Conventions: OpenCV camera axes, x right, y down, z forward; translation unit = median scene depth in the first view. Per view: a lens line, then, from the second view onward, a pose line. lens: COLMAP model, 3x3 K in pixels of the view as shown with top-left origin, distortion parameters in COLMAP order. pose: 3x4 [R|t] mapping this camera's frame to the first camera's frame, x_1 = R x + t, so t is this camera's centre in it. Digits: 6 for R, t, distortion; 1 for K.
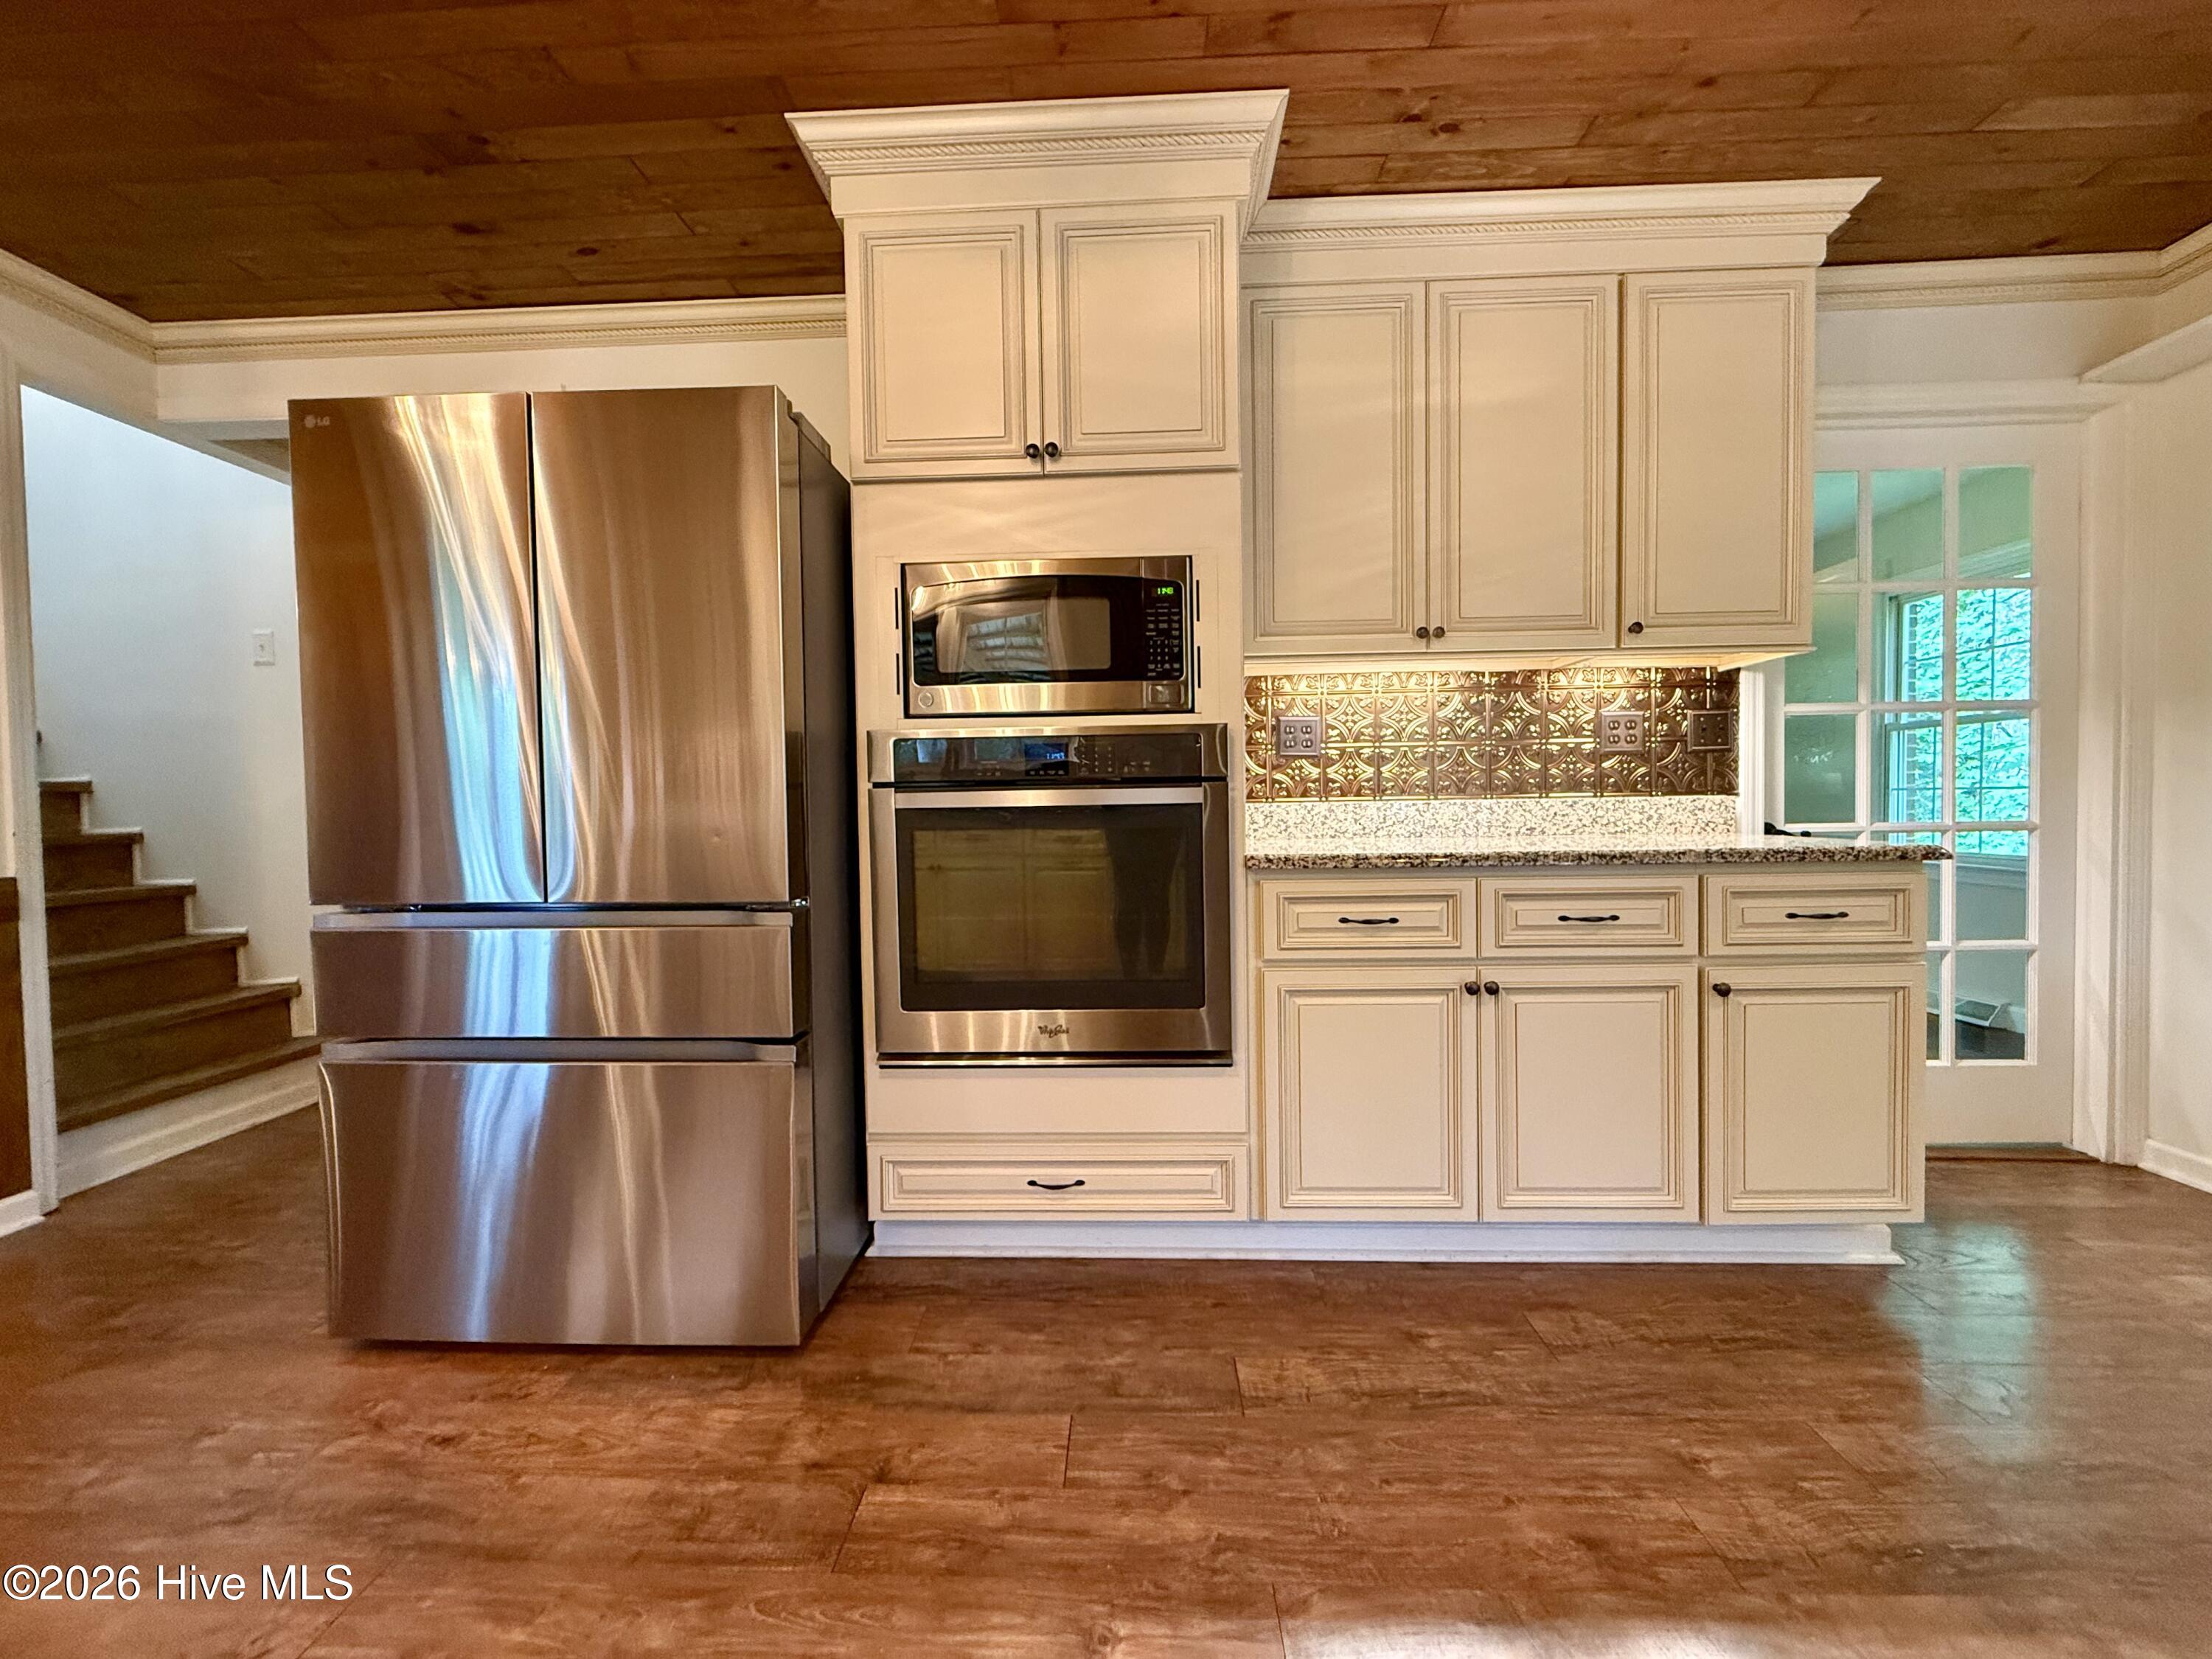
lens RADIAL K [[879.3, 0, 1101.1], [0, 879.3, 828.8], [0, 0, 1]] dist [-0.000855, 0.000511]
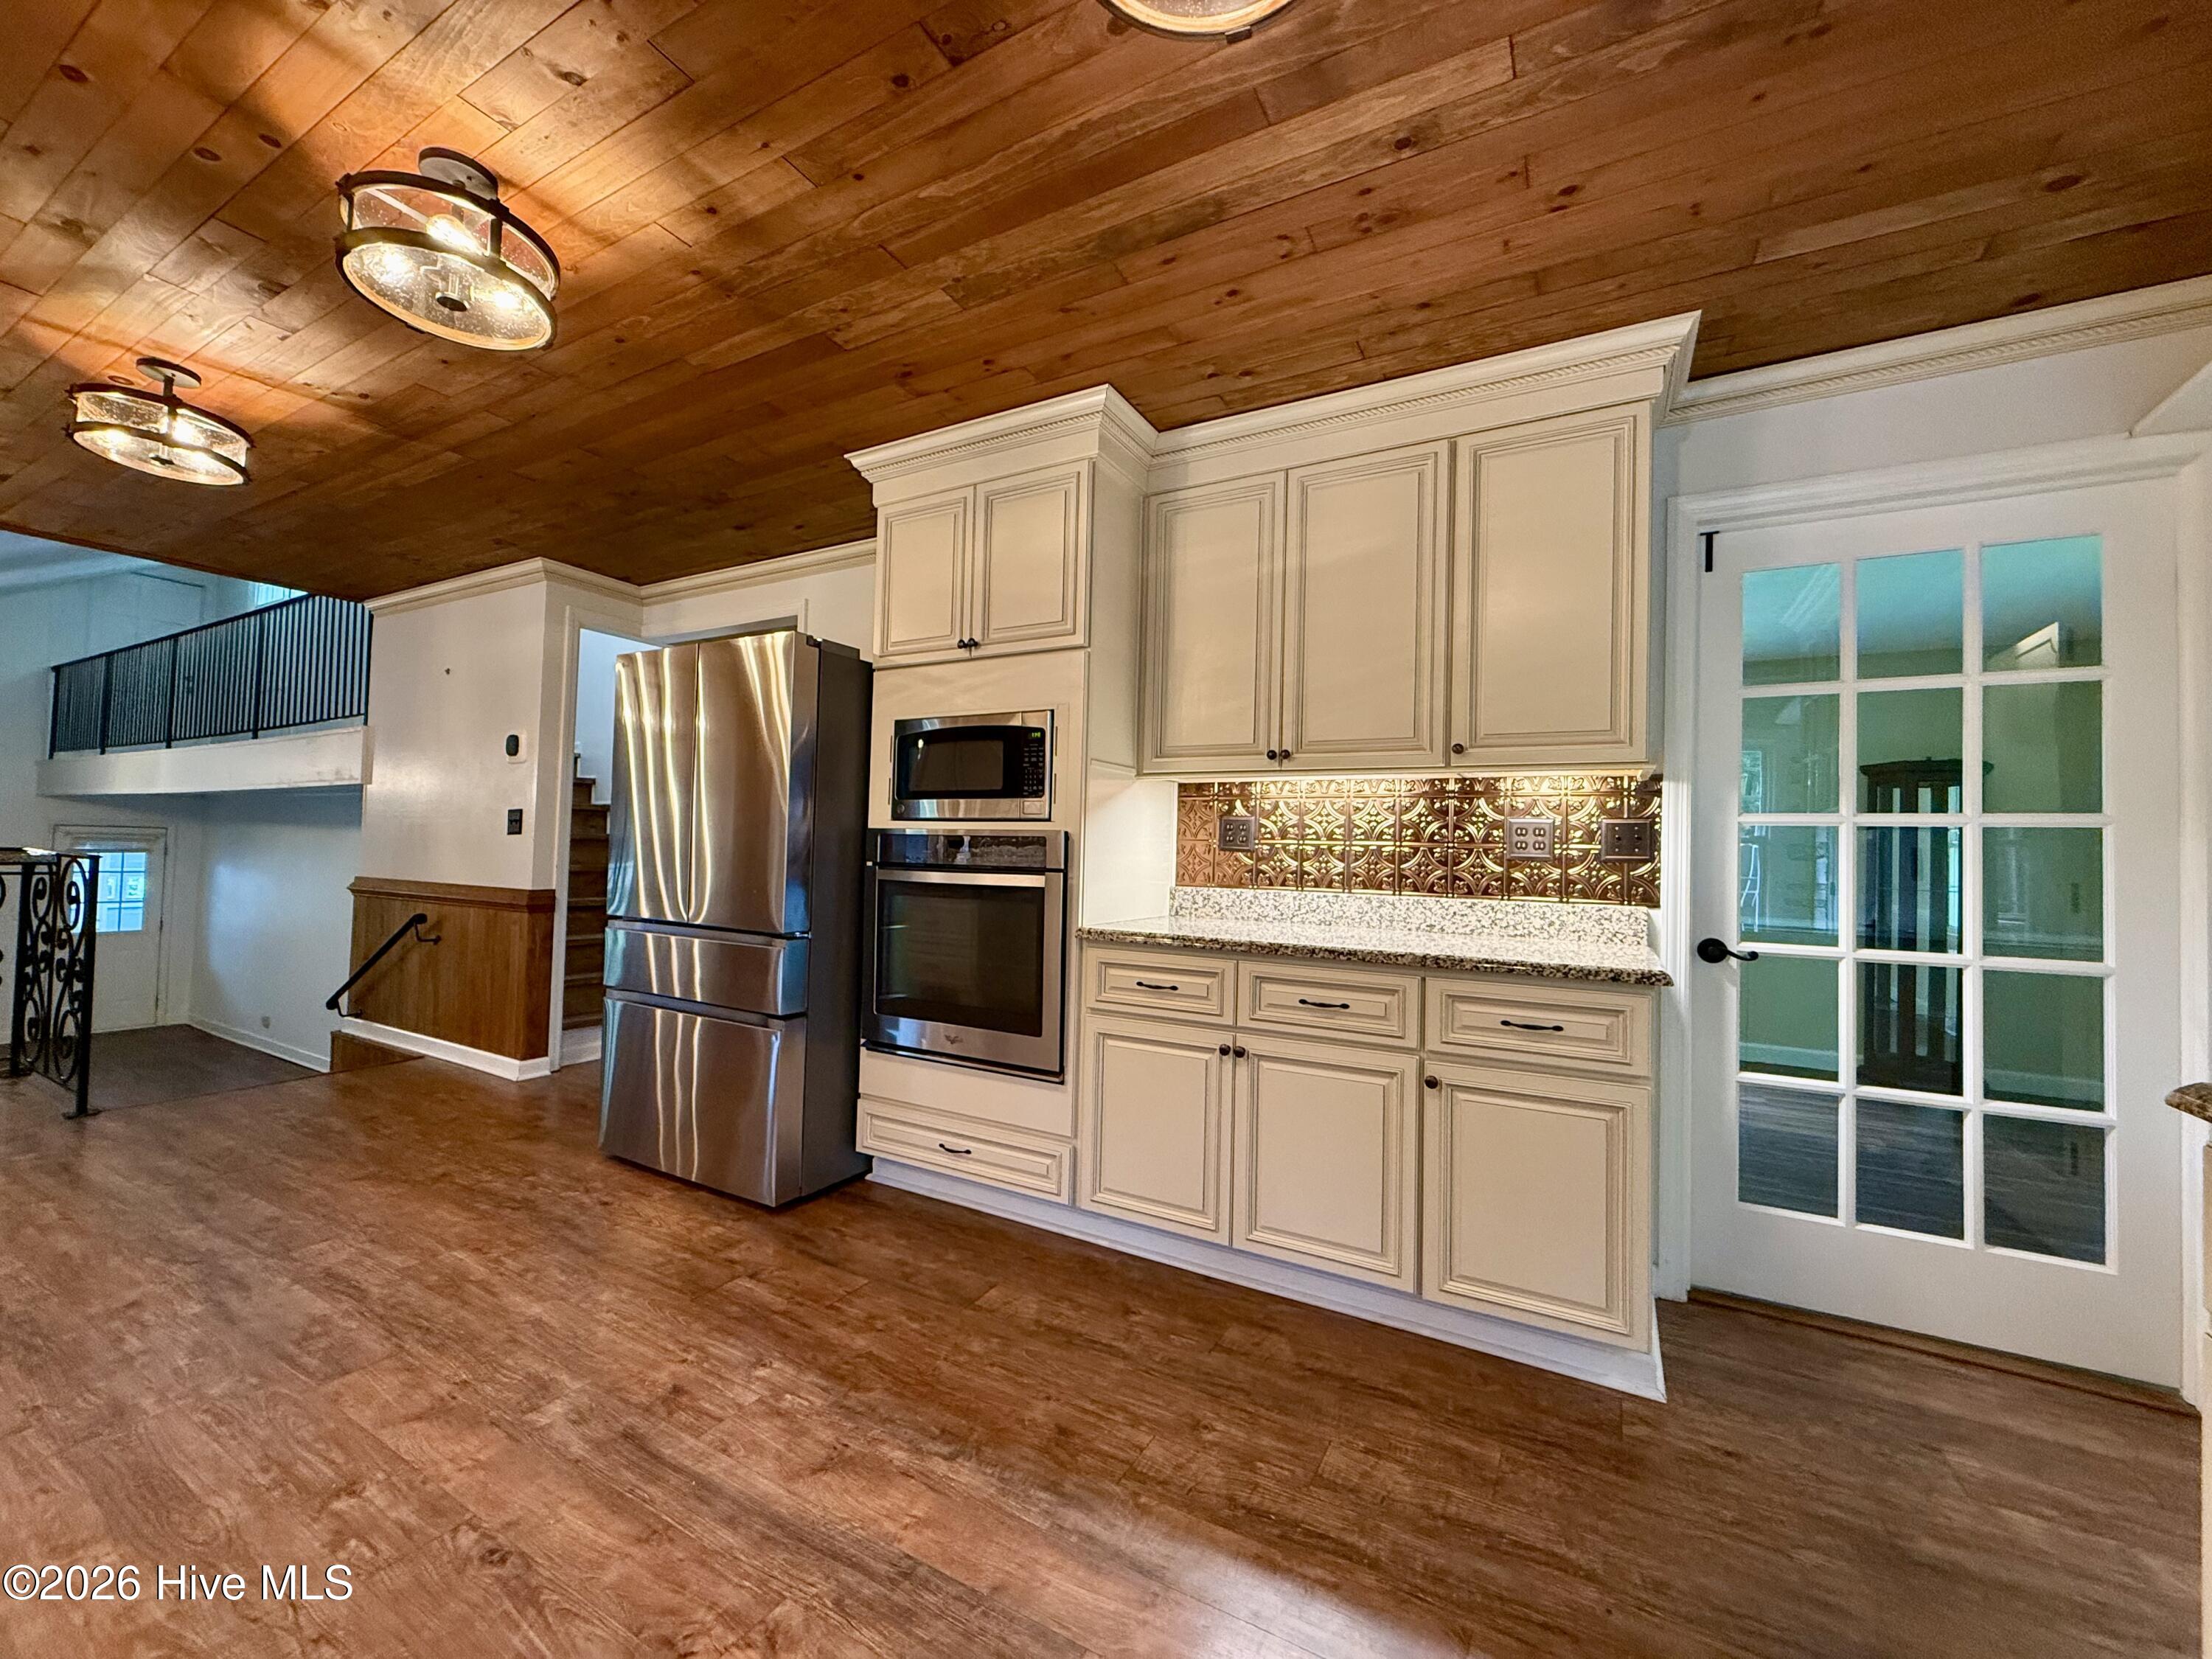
lens RADIAL K [[879.3, 0, 1101.1], [0, 879.3, 828.8], [0, 0, 1]] dist [-0.000855, 0.000511]
pose [[0.889983, 0.027035, -0.455192, 0.808725], [-0.054300, 0.997421, -0.046928, -0.060258], [0.452750, 0.066482, 0.889156, -0.195091]]
